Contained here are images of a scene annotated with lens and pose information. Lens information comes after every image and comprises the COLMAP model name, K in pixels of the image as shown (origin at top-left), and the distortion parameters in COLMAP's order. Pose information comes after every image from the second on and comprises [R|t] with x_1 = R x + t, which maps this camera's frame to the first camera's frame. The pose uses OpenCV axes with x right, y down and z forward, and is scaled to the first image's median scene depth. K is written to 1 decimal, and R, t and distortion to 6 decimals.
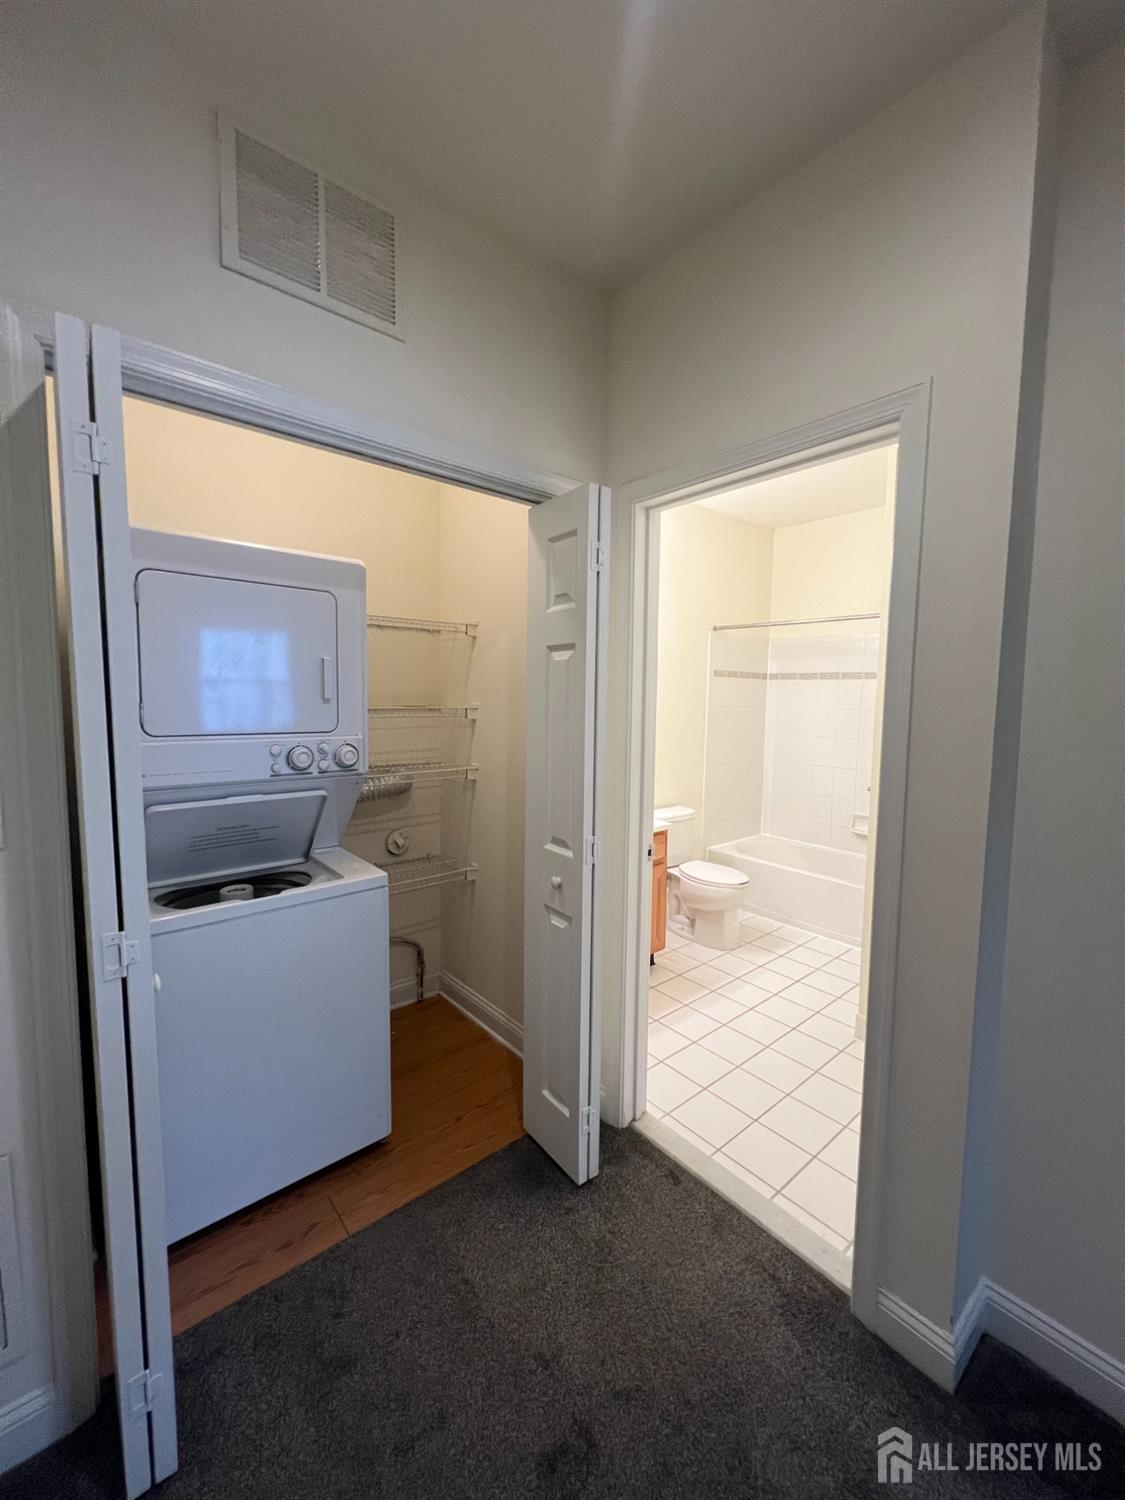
lens RADIAL K [[601.6, 0, 563.5], [0, 601.6, 741.8], [0, 0, 1]] dist [-0.000171, -0.000068]
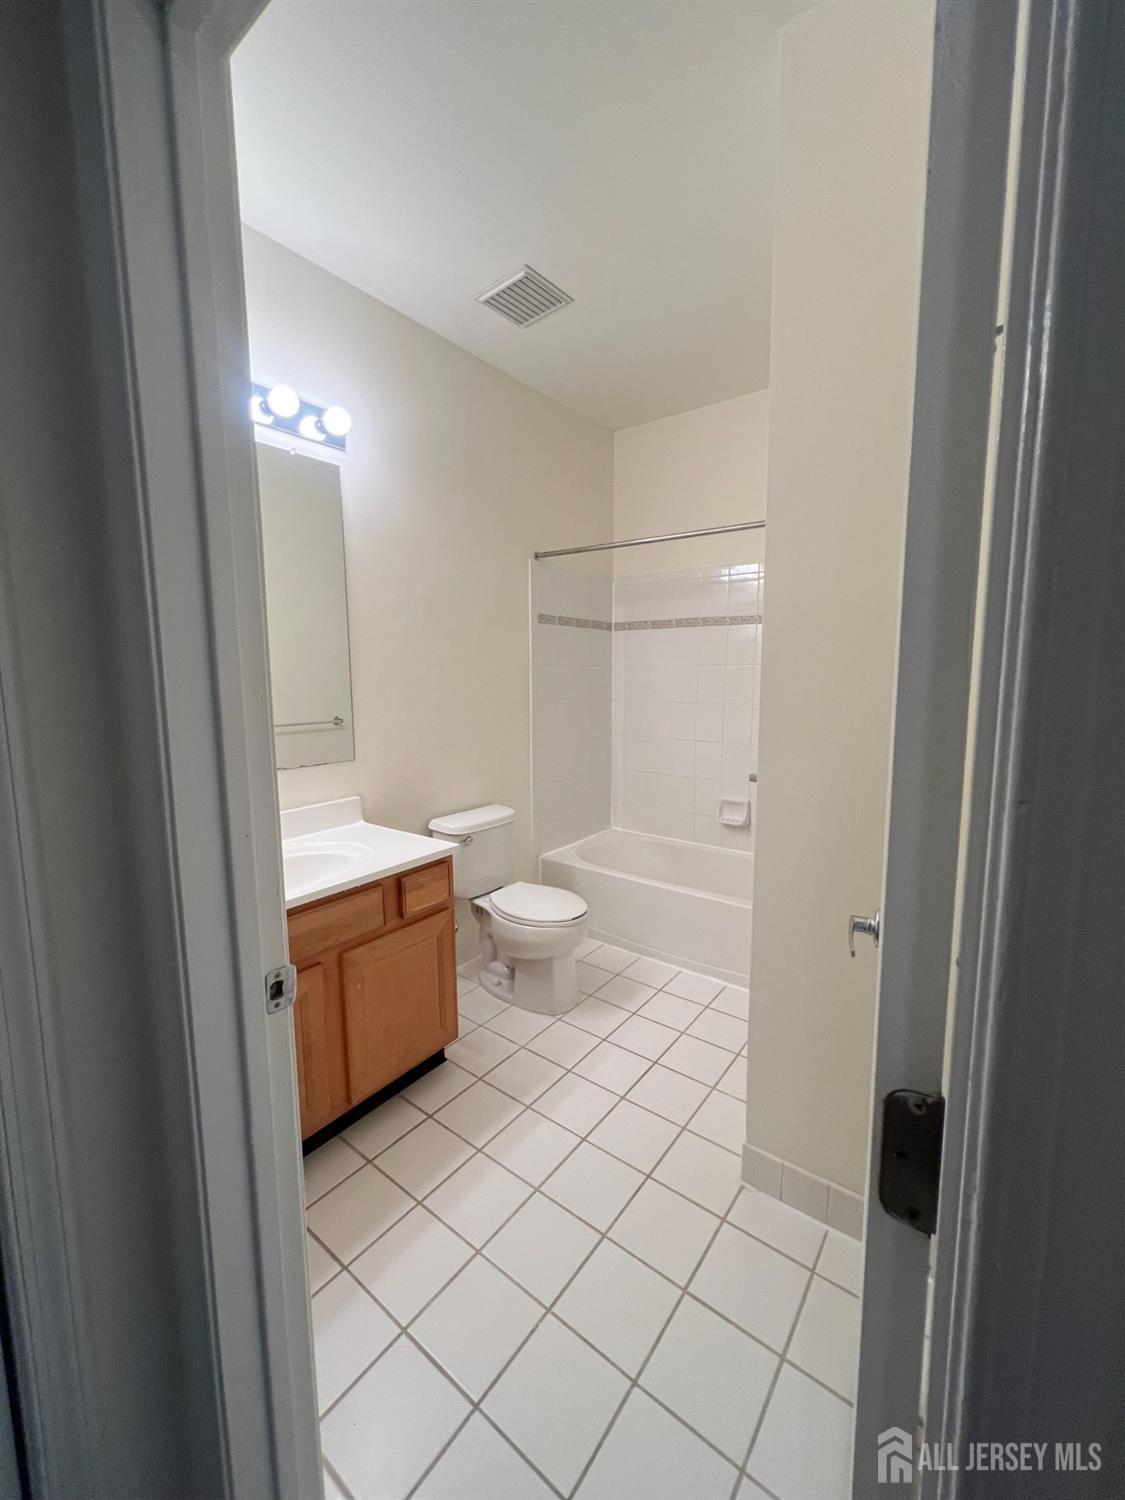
lens RADIAL K [[601.6, 0, 562.0], [0, 601.6, 748.3], [0, 0, 1]] dist [-0.000171, -0.000068]
pose [[0.977479, -0.048498, 0.205384, 0.132702], [0.038419, 0.997867, 0.052782, 0.005926], [-0.207506, -0.043703, 0.977257, 0.303362]]
